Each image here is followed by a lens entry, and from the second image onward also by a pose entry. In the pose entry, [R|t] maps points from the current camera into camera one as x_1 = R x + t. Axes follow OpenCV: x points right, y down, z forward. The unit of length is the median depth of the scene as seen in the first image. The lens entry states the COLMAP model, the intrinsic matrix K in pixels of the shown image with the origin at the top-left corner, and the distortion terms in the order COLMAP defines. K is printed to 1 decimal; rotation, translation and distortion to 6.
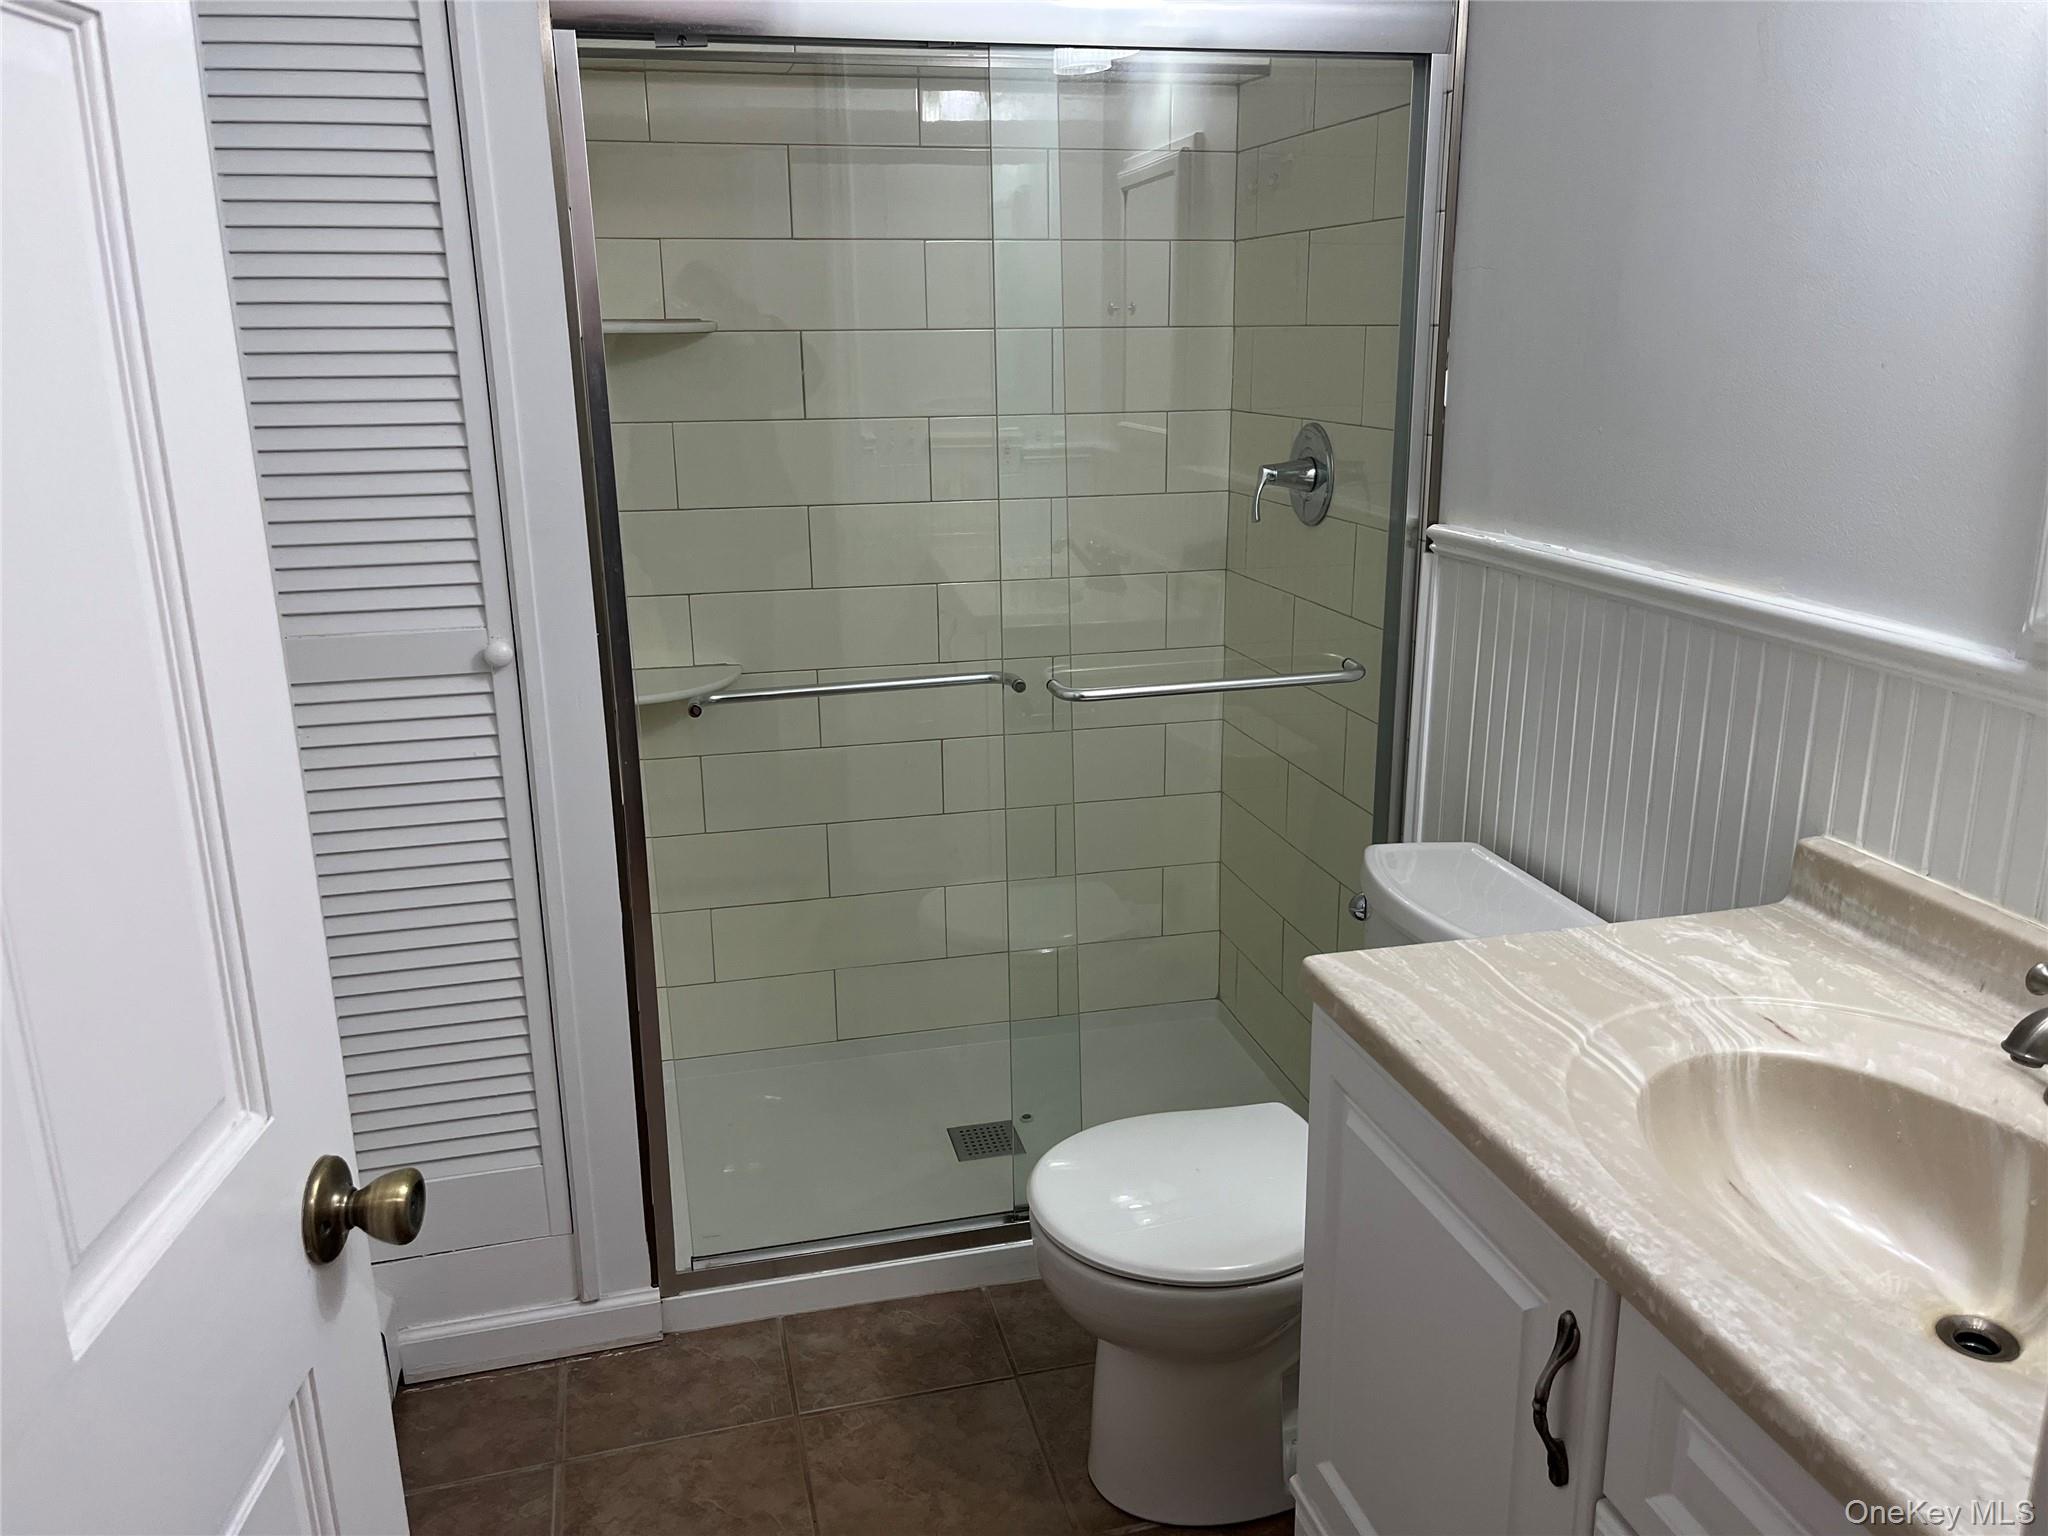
lens RADIAL K [[1544.9, 0, 1032.4], [0, 1544.9, 745.2], [0, 0, 1]] dist [0.062482, -0.089894]
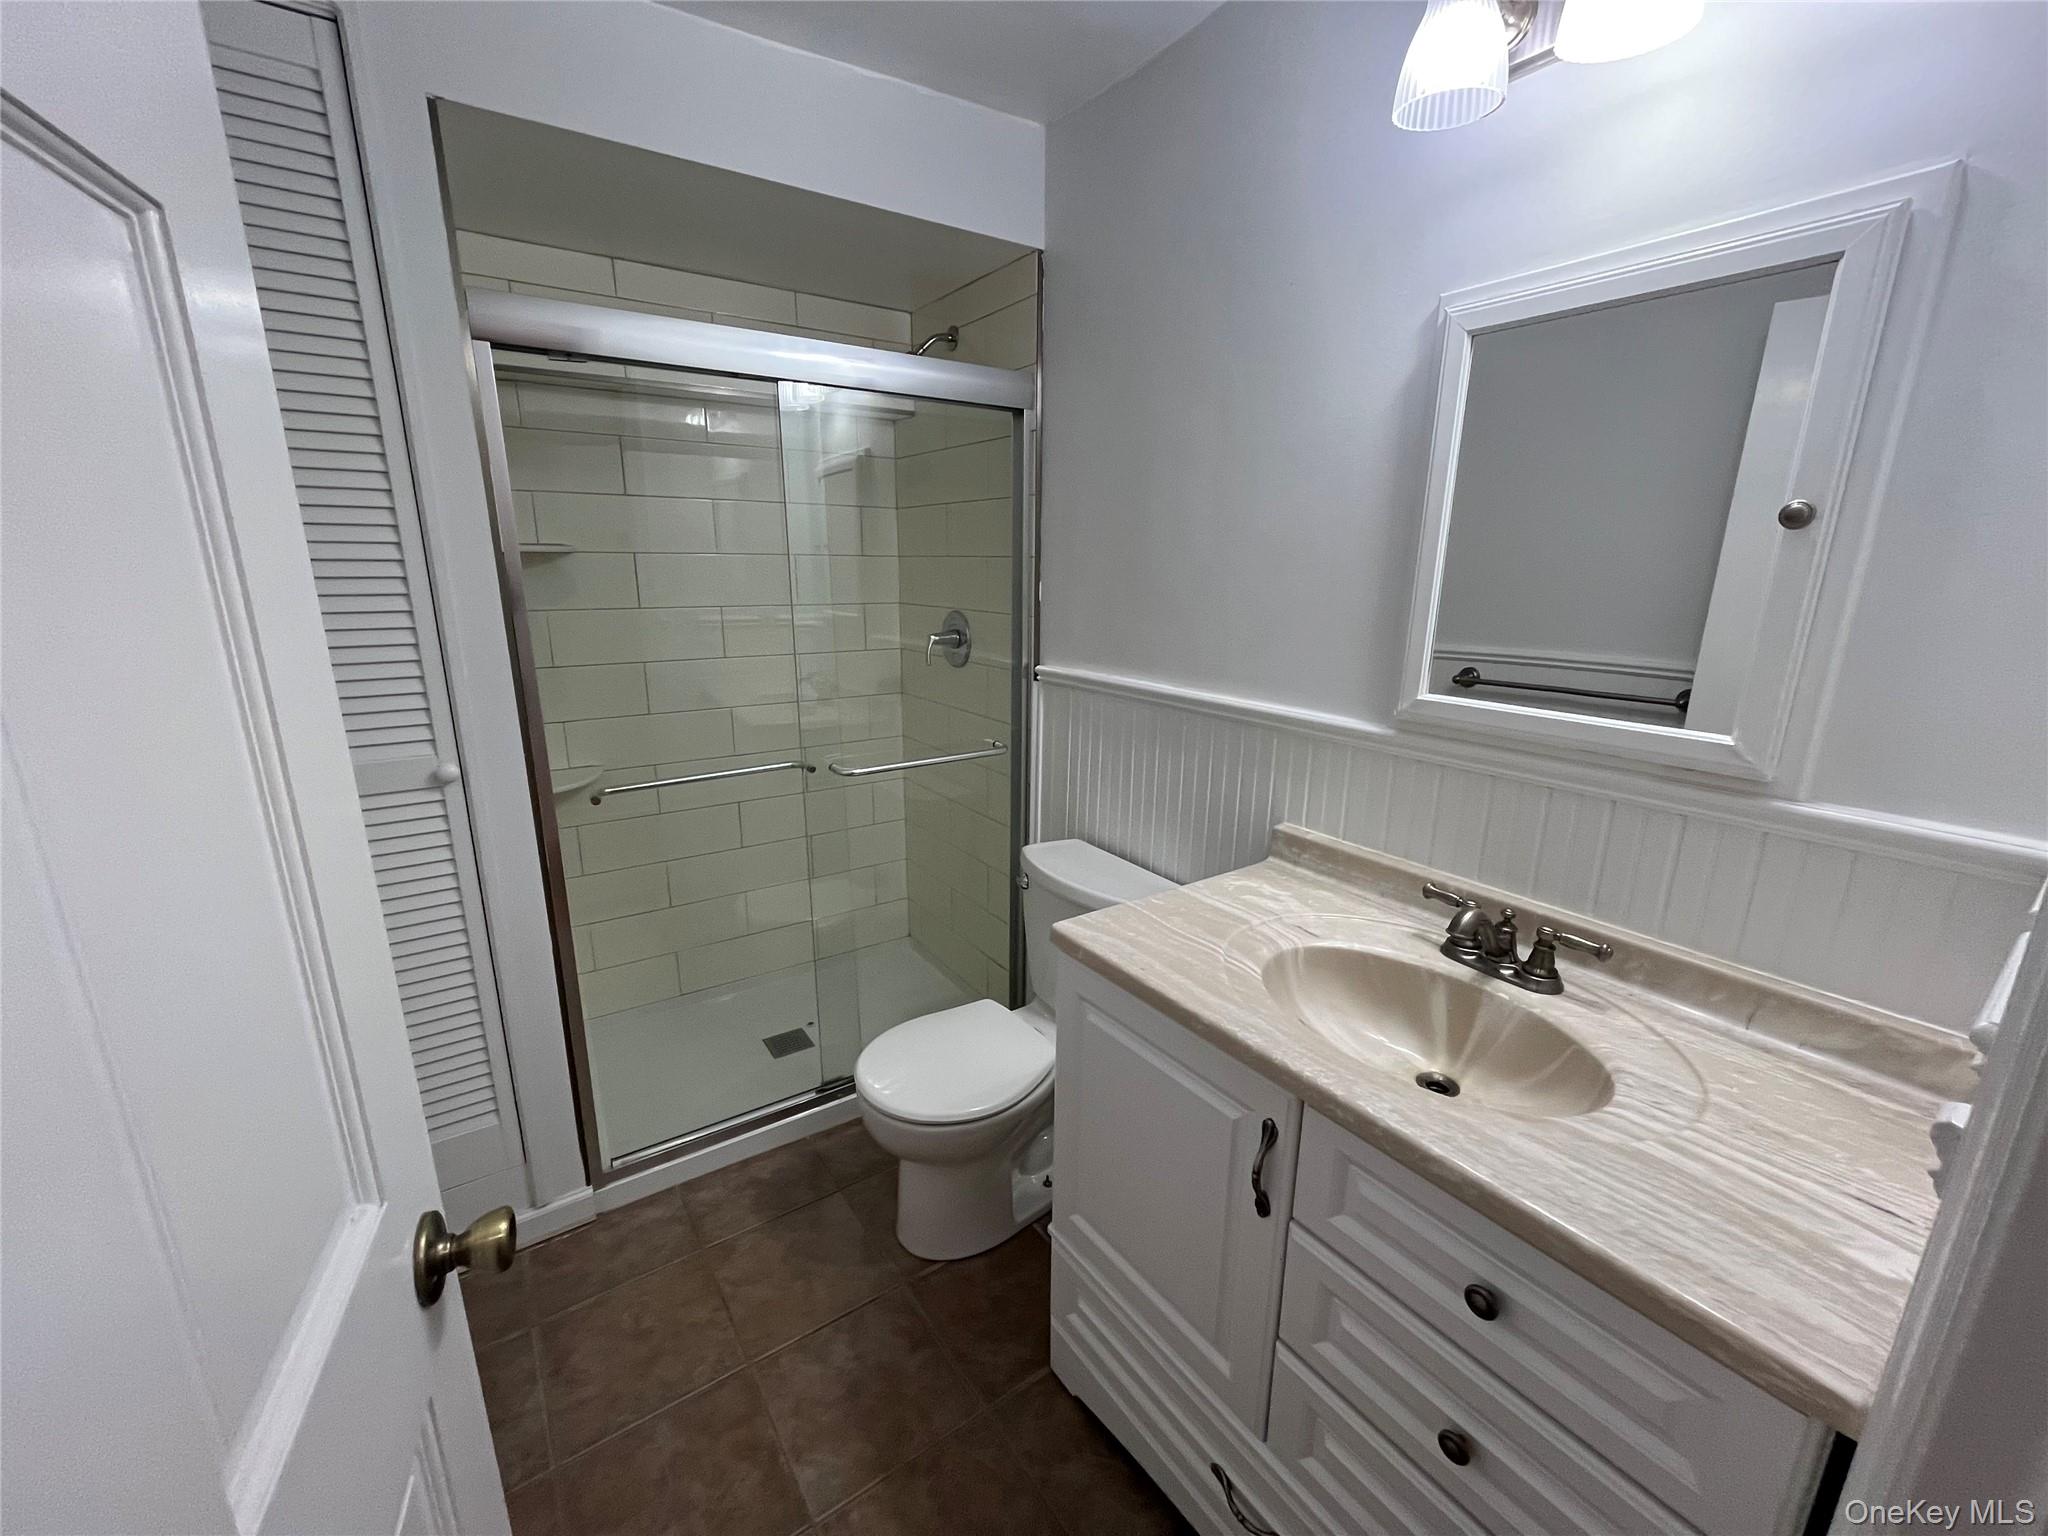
lens RADIAL K [[822.6, 0, 1024.0], [0, 822.6, 768.0], [0, 0, 1]] dist [-0.003549, 0.000659]
pose [[0.938187, -0.065790, 0.339819, -0.110205], [0.071848, 0.997402, -0.005261, -0.022507], [-0.338590, 0.029351, 0.940476, 0.123539]]
